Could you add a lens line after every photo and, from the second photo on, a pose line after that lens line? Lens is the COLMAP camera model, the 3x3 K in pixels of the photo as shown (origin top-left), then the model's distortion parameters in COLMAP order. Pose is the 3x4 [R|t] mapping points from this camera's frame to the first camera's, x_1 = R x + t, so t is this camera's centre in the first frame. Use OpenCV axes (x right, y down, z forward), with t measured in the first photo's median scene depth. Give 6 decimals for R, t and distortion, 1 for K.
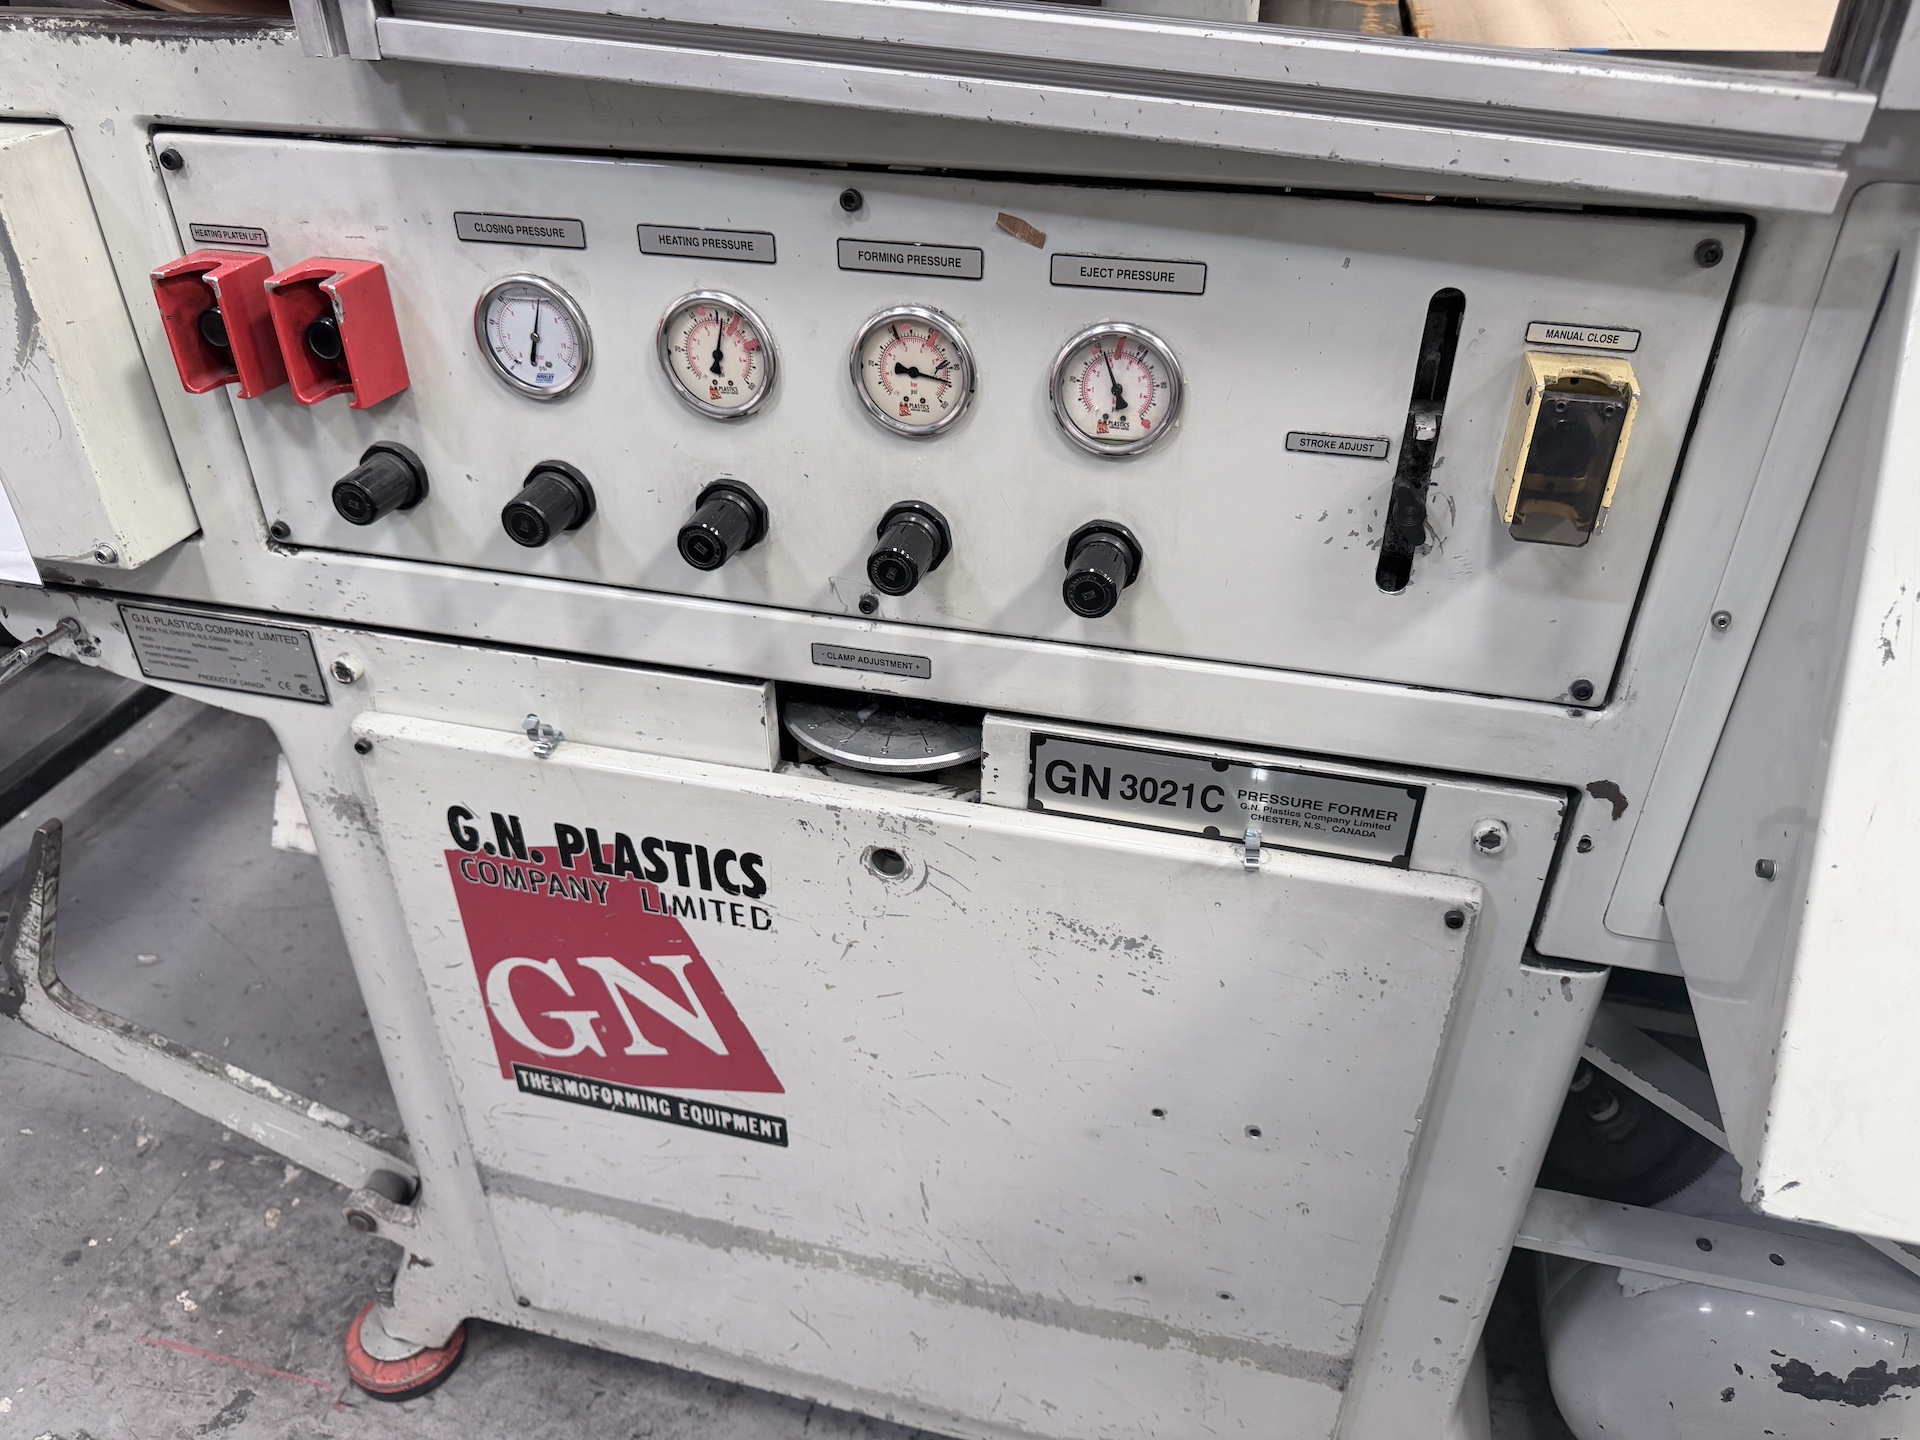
lens RADIAL K [[1357.6, 0, 972.7], [0, 1357.6, 713.3], [0, 0, 1]] dist [0.117412, -0.217019]
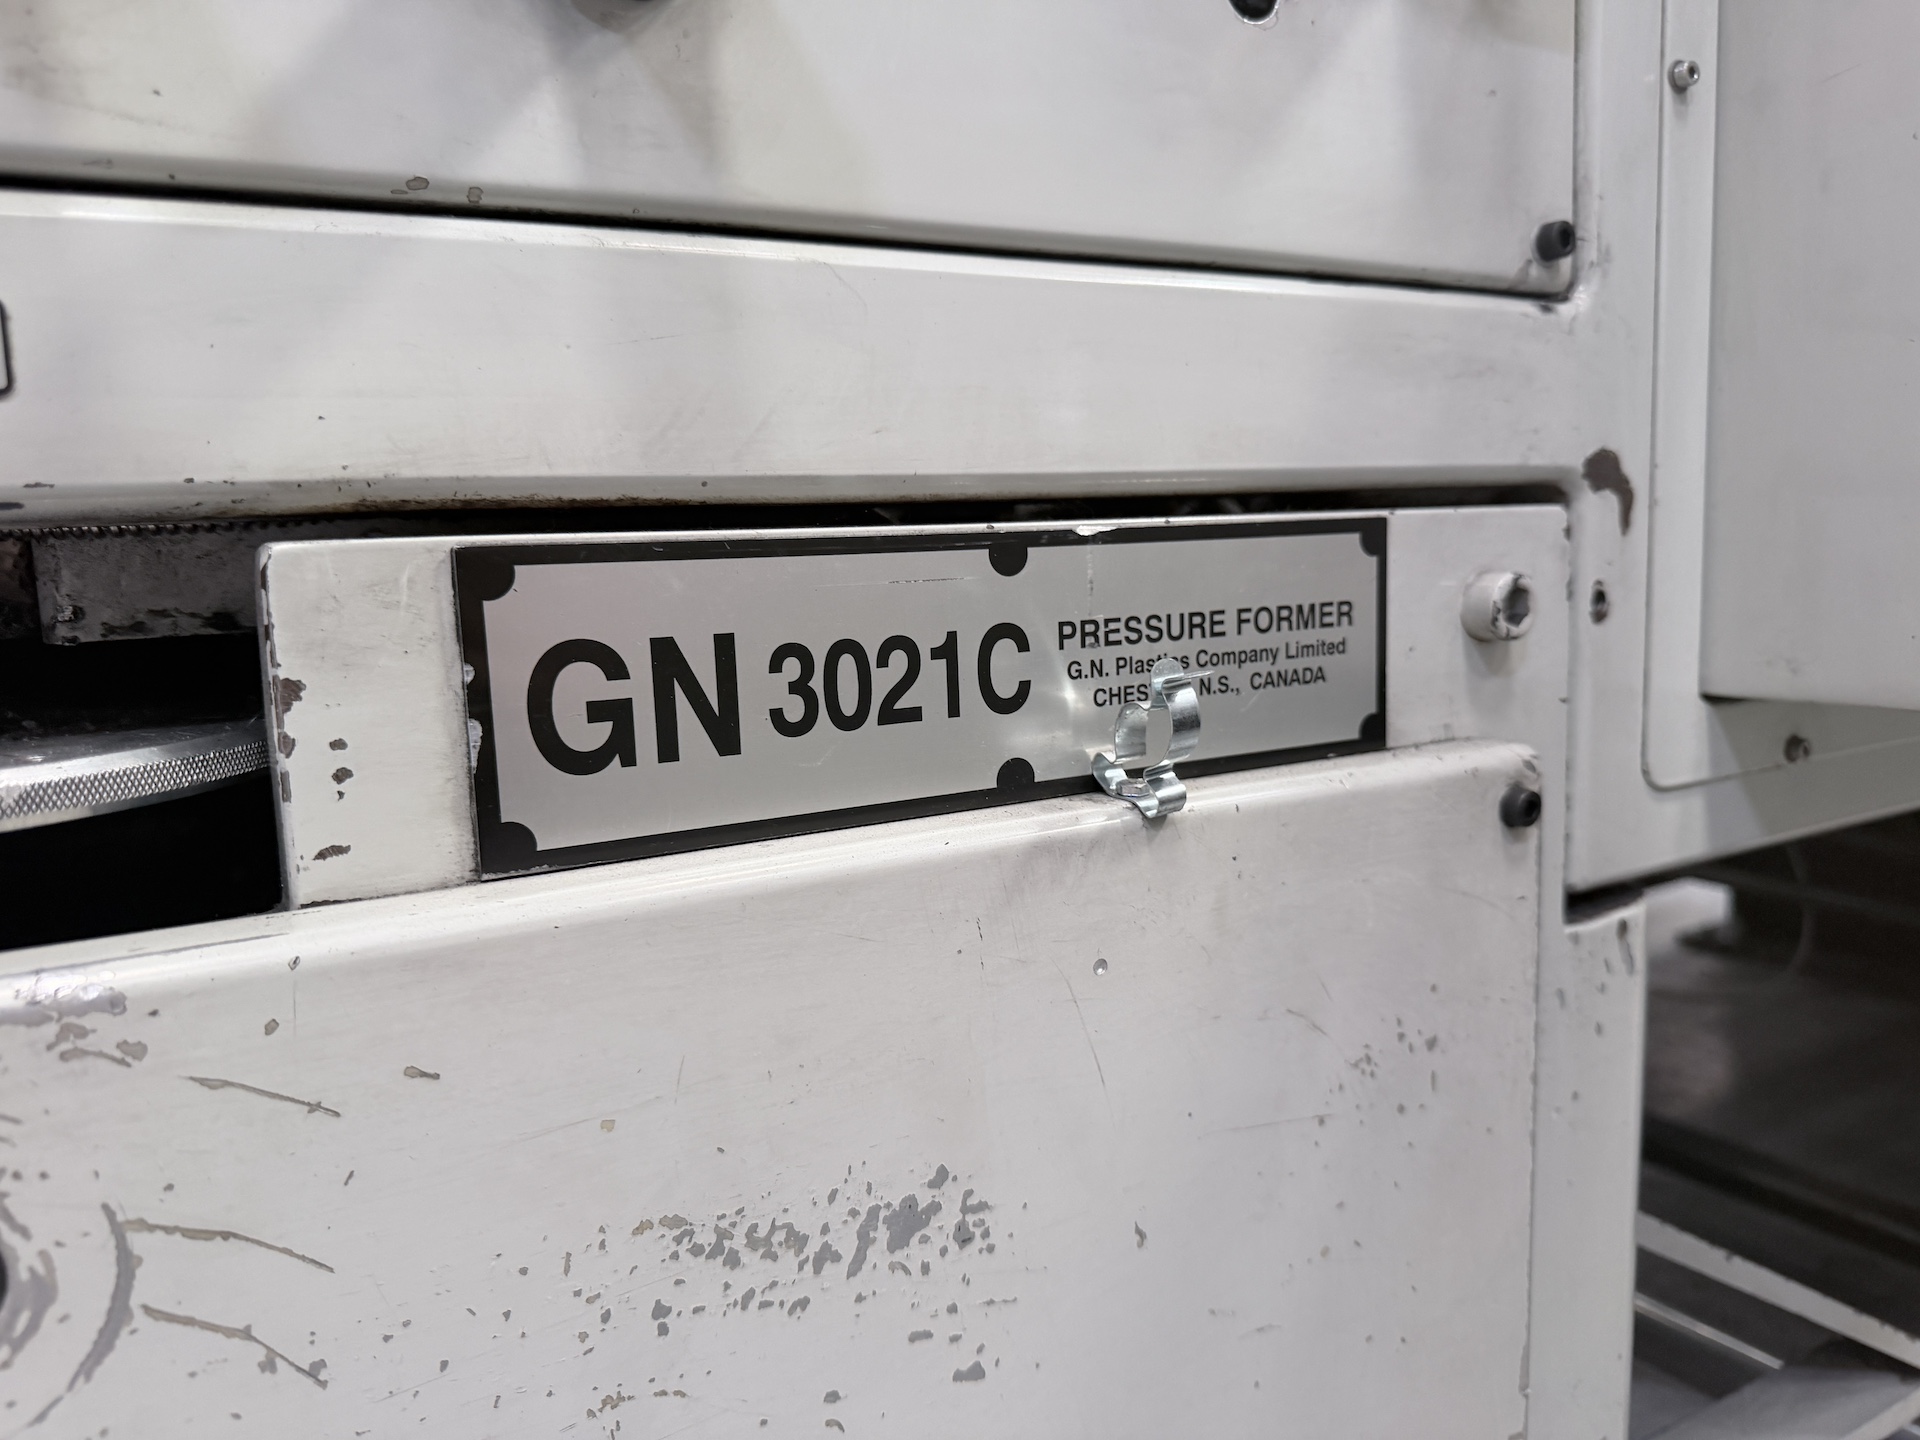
lens RADIAL K [[1357.6, 0, 972.7], [0, 1357.6, 713.3], [0, 0, 1]] dist [0.117412, -0.217019]
pose [[0.723492, -0.117255, 0.680302, -0.081709], [0.409336, 0.866402, -0.285993, 0.174234], [-0.555880, 0.485386, 0.674832, 0.759146]]
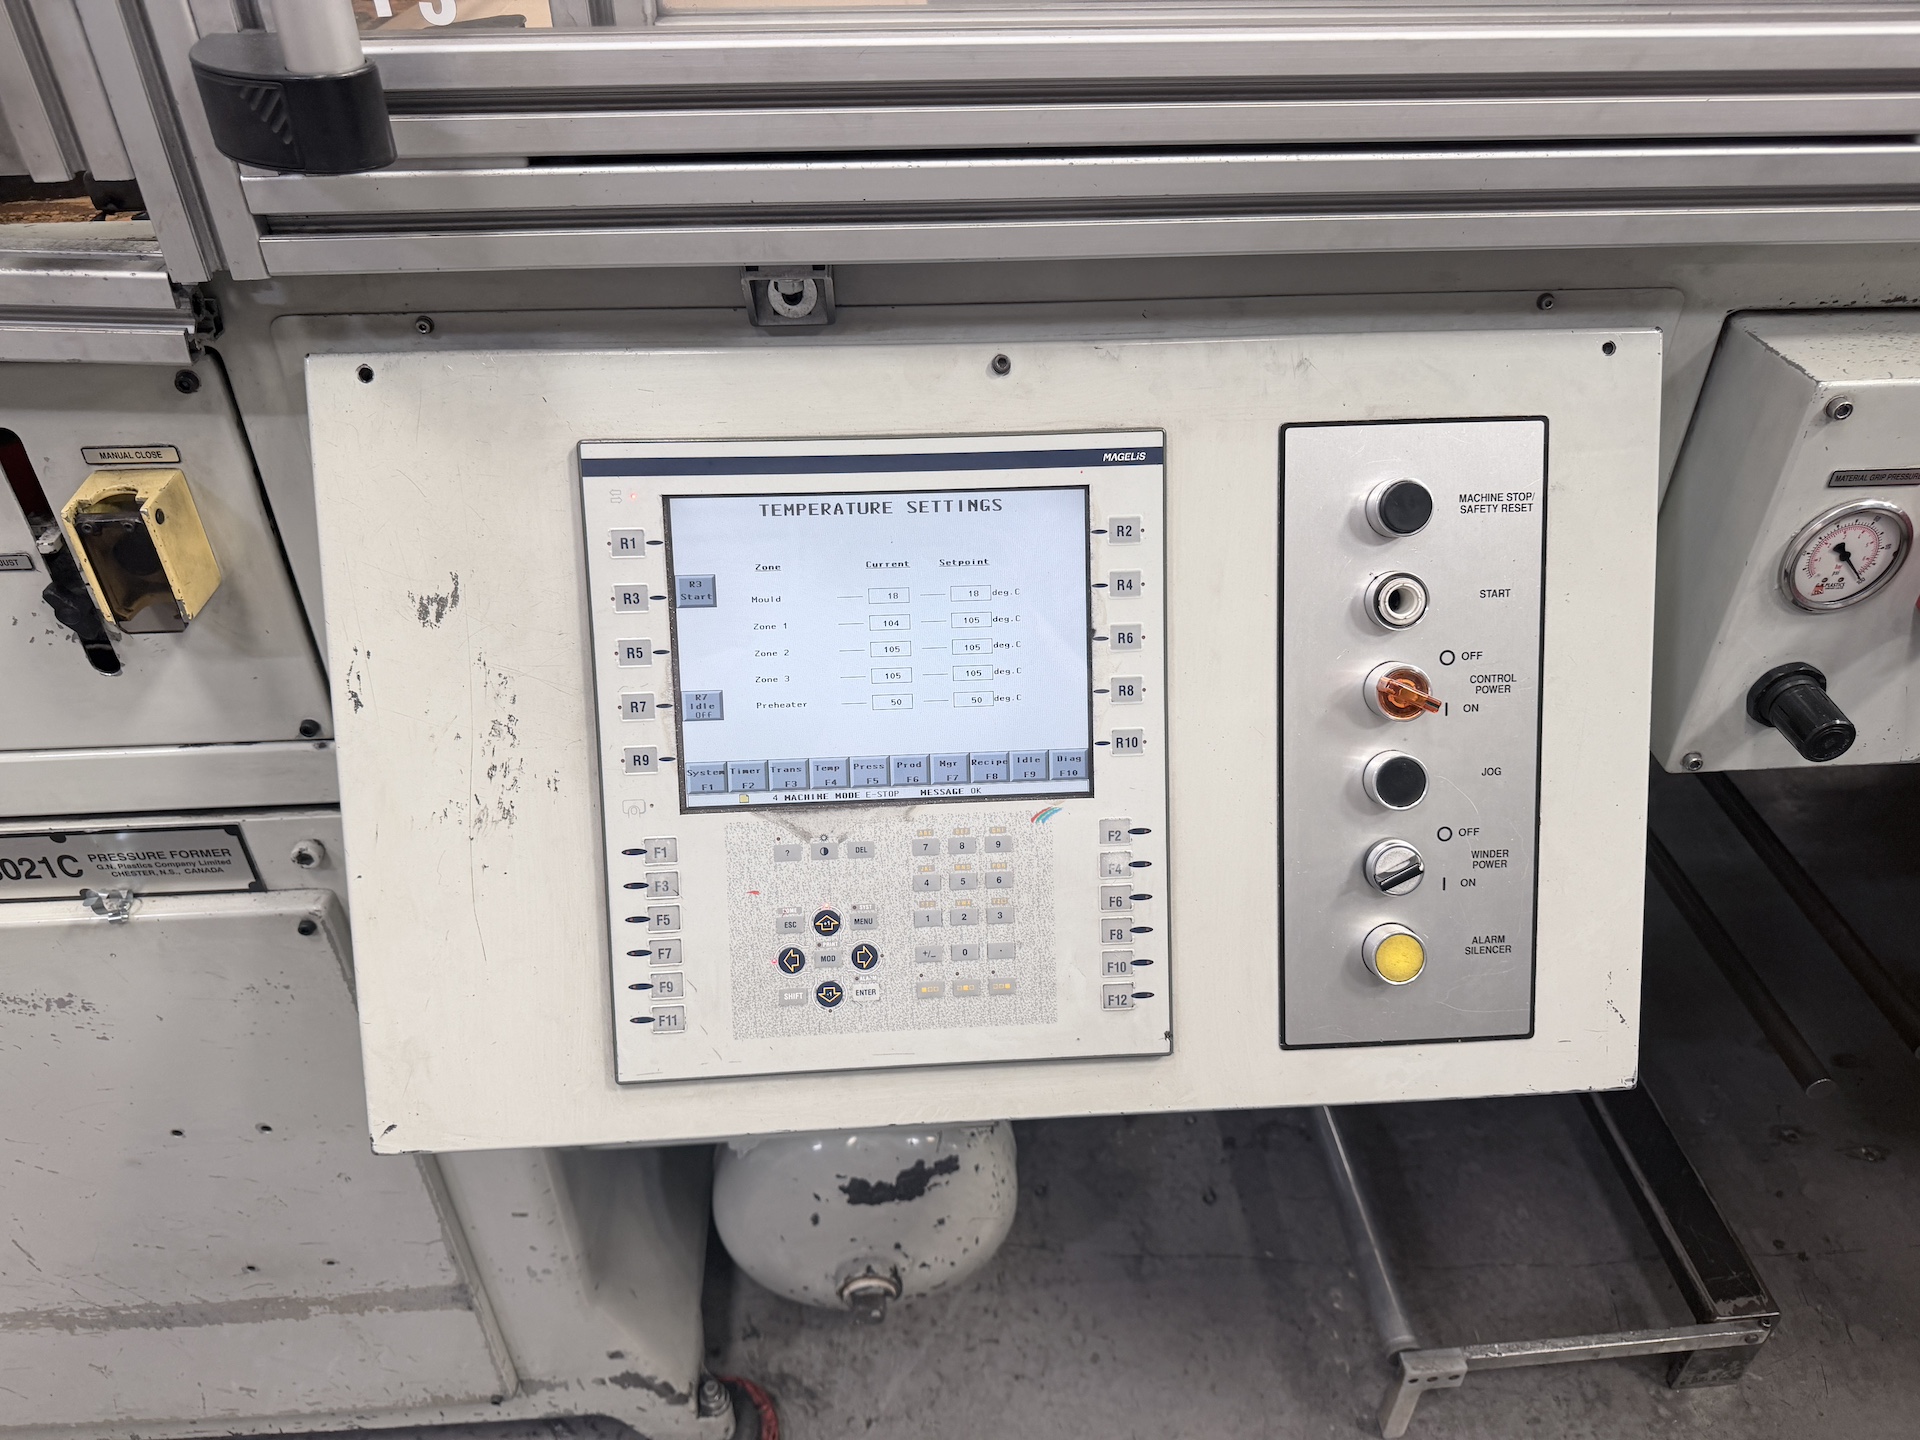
lens RADIAL K [[1411.7, 0, 960.0], [0, 1411.7, 720.0], [0, 0, 1]] dist [-0.007146, -0.005193]
pose [[0.954665, -0.187465, 0.231239, 0.613501], [0.168182, 0.980605, 0.100638, -0.044912], [-0.245620, -0.057185, 0.967678, -0.251266]]
